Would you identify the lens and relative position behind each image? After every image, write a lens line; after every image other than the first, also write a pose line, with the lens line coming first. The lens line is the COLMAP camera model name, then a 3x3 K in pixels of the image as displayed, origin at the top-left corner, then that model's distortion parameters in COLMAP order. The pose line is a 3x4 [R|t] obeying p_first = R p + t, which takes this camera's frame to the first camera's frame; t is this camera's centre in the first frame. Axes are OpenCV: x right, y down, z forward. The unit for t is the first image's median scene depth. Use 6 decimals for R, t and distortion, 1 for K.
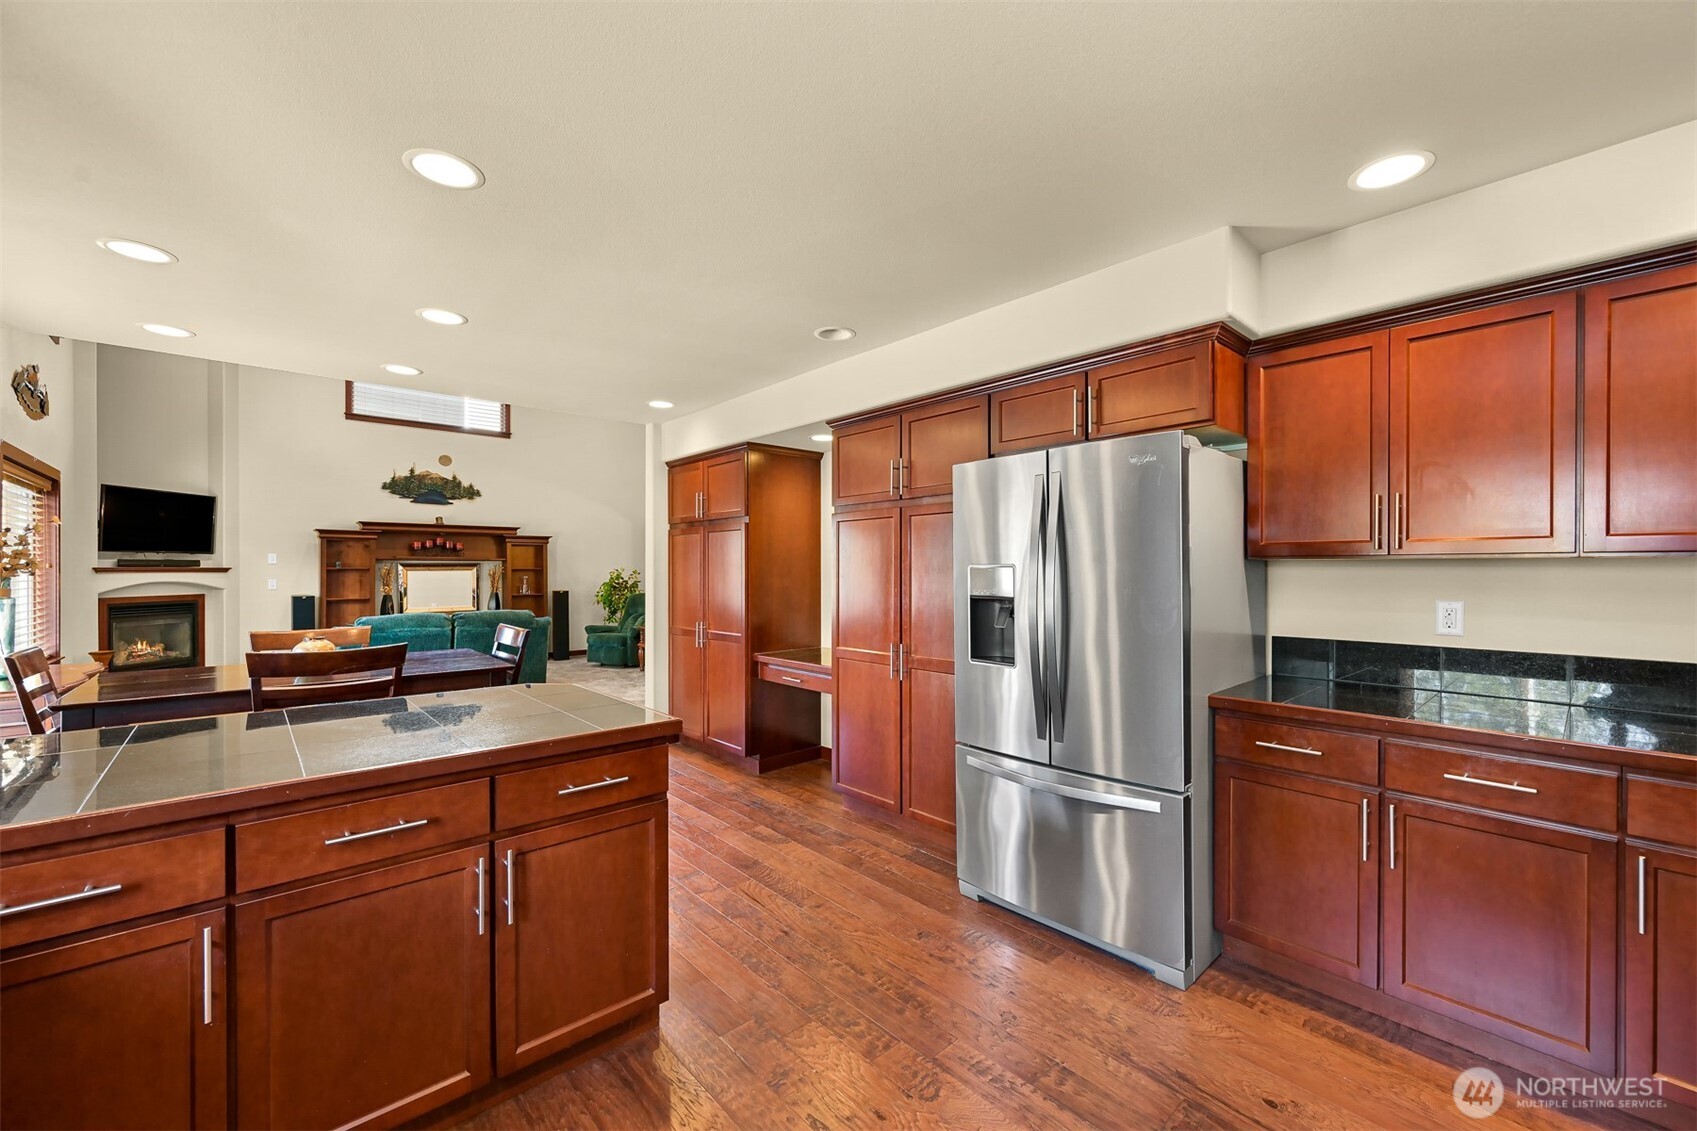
lens RADIAL K [[670.8, 0, 848.2], [0, 670.8, 574.1], [0, 0, 1]] dist [-0.008927, 0.000605]
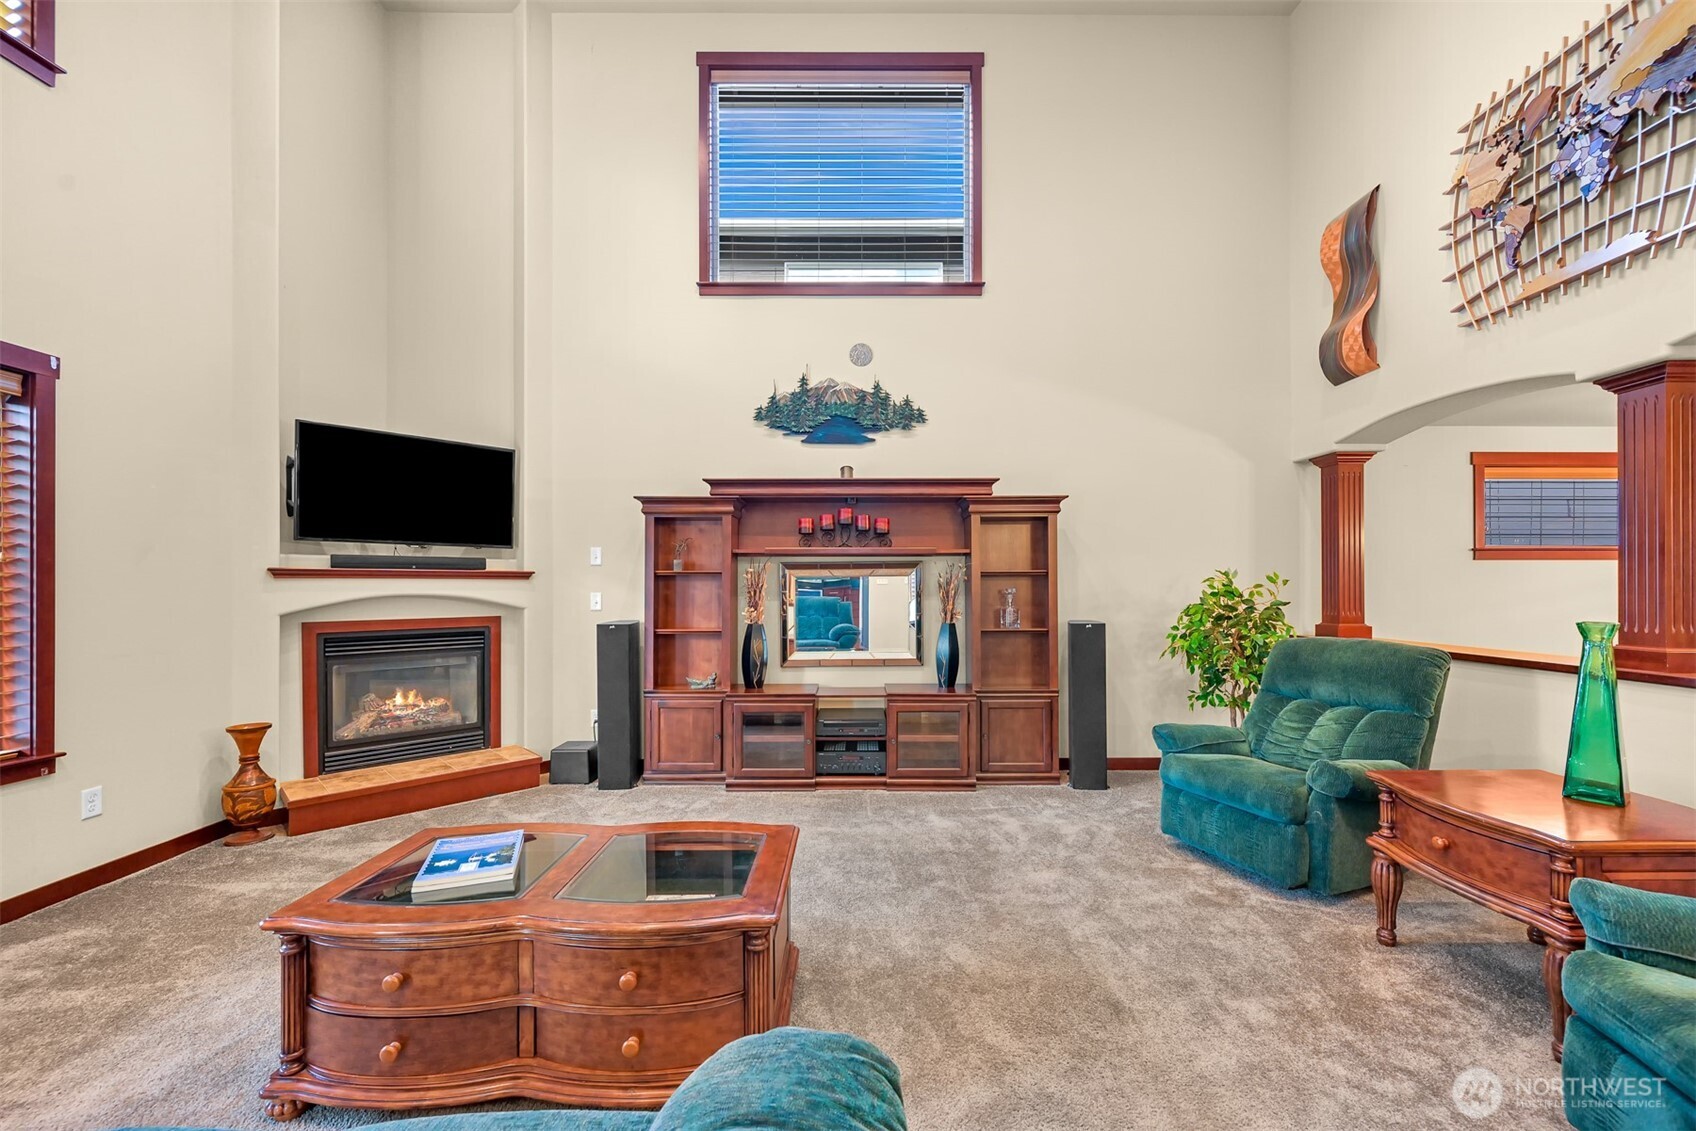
lens RADIAL K [[670.4, 0, 849.0], [0, 670.4, 591.0], [0, 0, 1]] dist [-0.008927, 0.000605]
pose [[0.740312, 0.005432, -0.672242, -0.280276], [-0.002910, 0.999984, 0.004875, 0.003718], [0.672258, -0.001653, 0.740315, 0.640458]]
